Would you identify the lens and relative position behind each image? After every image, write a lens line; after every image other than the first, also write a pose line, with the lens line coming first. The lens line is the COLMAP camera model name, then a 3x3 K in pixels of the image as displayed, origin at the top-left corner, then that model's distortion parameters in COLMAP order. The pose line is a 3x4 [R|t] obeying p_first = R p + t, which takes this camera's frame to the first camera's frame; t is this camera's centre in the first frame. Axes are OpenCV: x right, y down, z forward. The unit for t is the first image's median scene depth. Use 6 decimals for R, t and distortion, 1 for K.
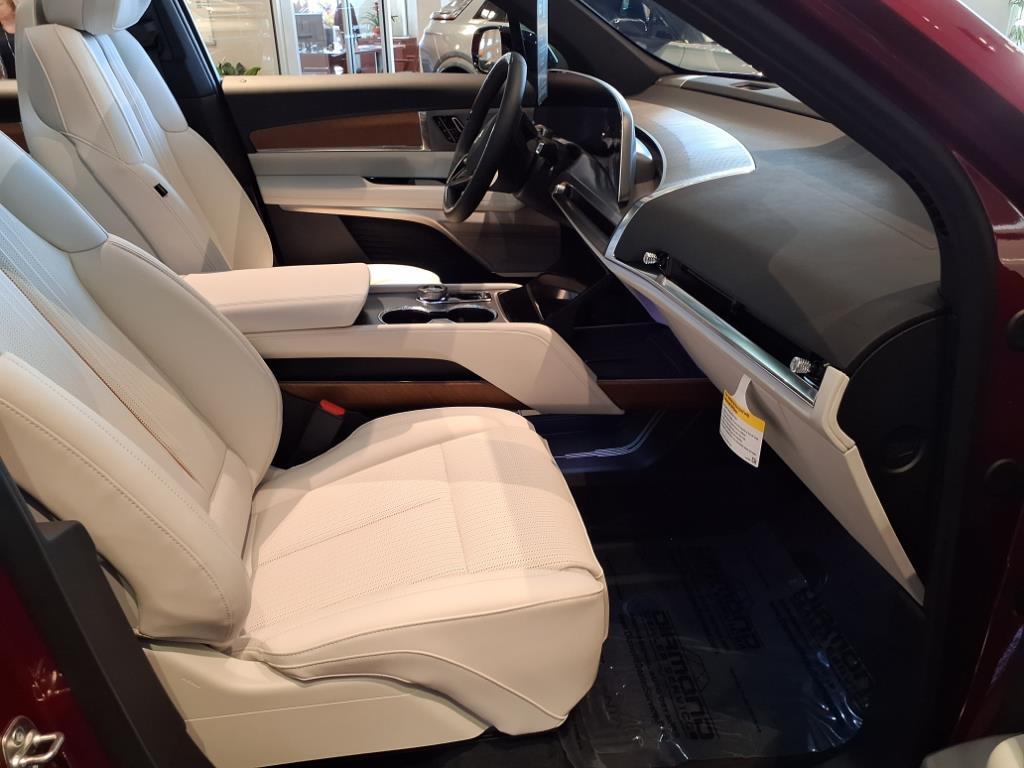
lens RADIAL K [[824.8, 0, 517.5], [0, 824.8, 385.0], [0, 0, 1]] dist [0.071884, -0.108345]
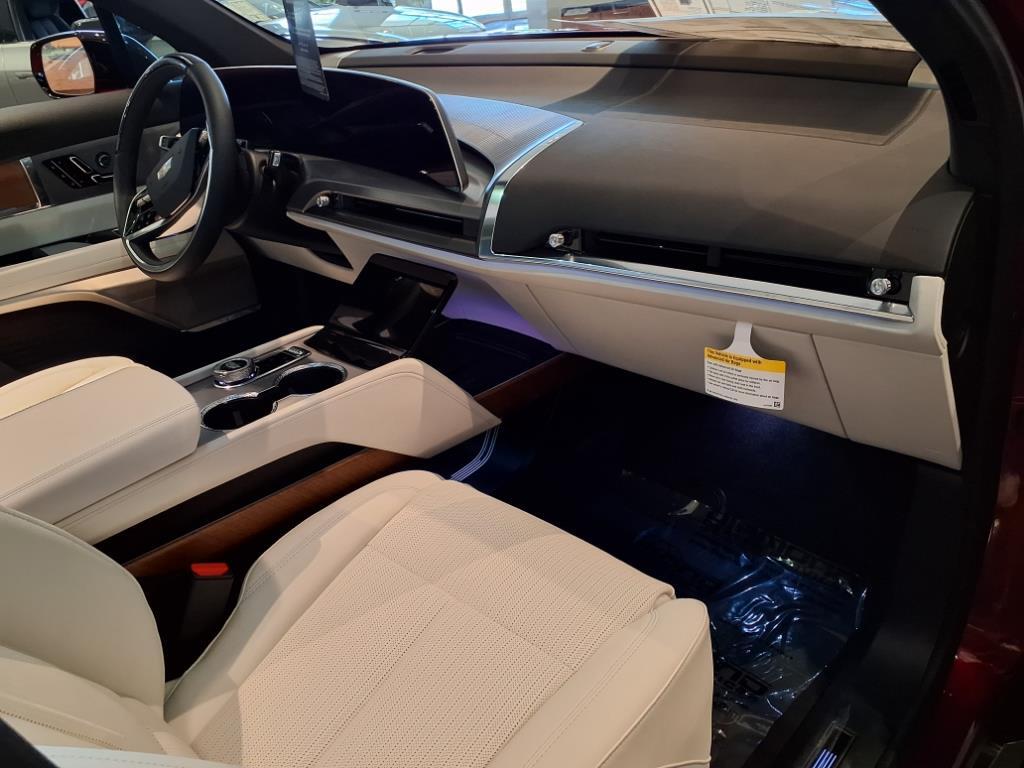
lens RADIAL K [[824.8, 0, 517.5], [0, 824.8, 385.0], [0, 0, 1]] dist [0.071884, -0.108345]
pose [[0.796587, -0.358051, 0.487081, -0.292207], [0.351242, 0.929903, 0.109135, -0.098733], [-0.492014, 0.084147, 0.866511, 0.223659]]
